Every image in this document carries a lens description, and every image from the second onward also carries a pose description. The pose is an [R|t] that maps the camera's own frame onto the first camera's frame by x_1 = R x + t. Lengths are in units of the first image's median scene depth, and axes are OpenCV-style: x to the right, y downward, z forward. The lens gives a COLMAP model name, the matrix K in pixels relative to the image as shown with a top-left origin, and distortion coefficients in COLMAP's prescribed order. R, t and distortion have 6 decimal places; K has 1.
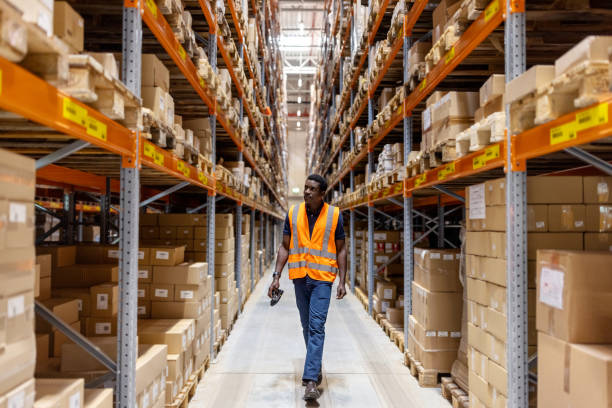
lens RADIAL K [[579.0, 0, 306.0], [0, 579.0, 204.0], [0, 0, 1]] dist [0.003812, 0.000908]
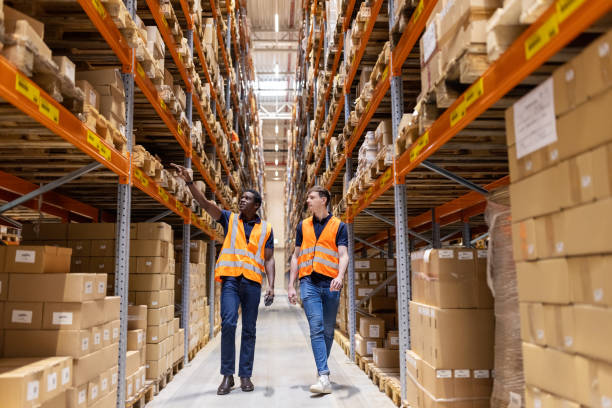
lens RADIAL K [[579.0, 0, 306.0], [0, 579.0, 204.0], [0, 0, 1]] dist [0.003812, 0.000908]
pose [[0.999372, -0.010989, 0.033699, 0.024858], [0.014201, 0.995221, -0.096610, 0.057979], [-0.032476, 0.097028, 0.994752, 0.207101]]
